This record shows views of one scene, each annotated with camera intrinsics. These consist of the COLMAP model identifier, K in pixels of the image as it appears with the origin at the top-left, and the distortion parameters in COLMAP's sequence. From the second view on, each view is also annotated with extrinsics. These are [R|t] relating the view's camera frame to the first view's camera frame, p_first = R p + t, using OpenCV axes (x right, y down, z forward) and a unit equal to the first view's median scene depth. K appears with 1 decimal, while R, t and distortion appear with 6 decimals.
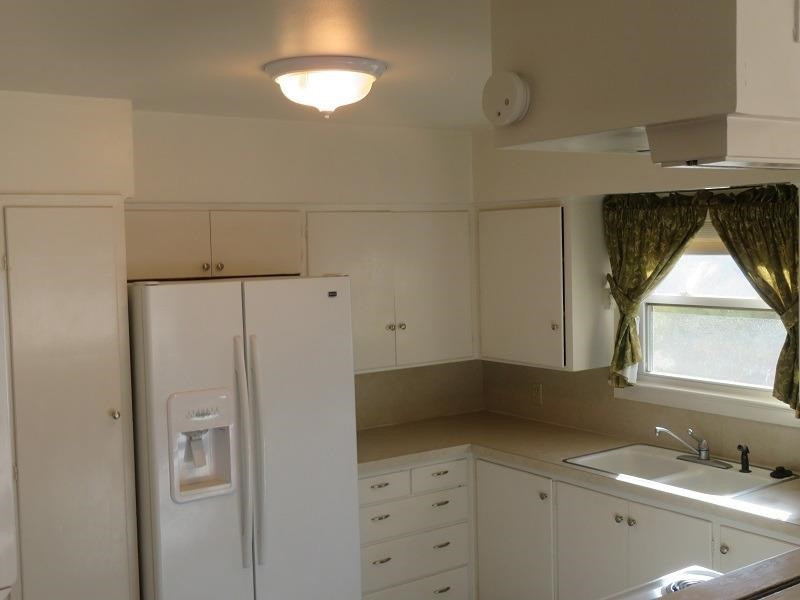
lens RADIAL K [[942.9, 0, 400.0], [0, 942.9, 300.0], [0, 0, 1]] dist [0.009304, 0.009051]
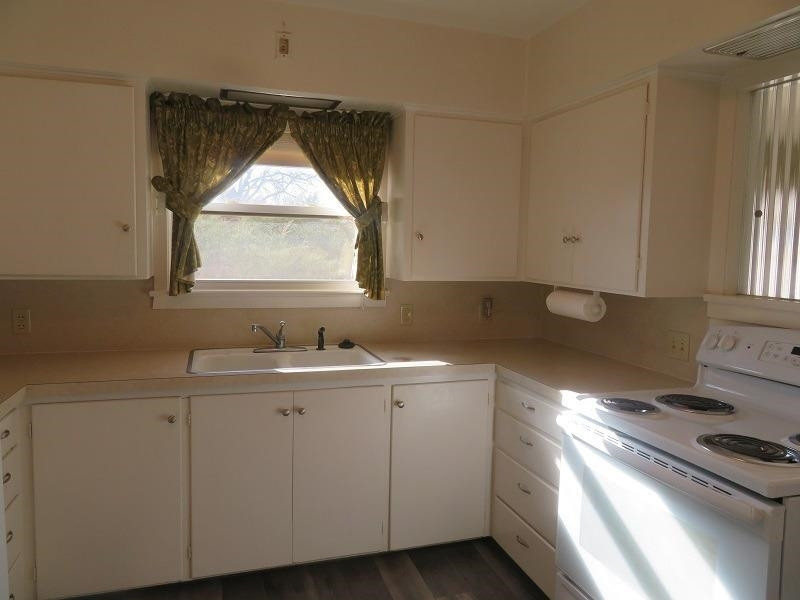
lens RADIAL K [[580.6, 0, 400.0], [0, 580.6, 300.0], [0, 0, 1]] dist [0.004079, 0.002616]
pose [[0.302862, -0.063623, 0.950908, -0.294425], [0.035903, 0.997823, 0.055327, 0.079541], [-0.952358, 0.017384, 0.304487, 0.659730]]
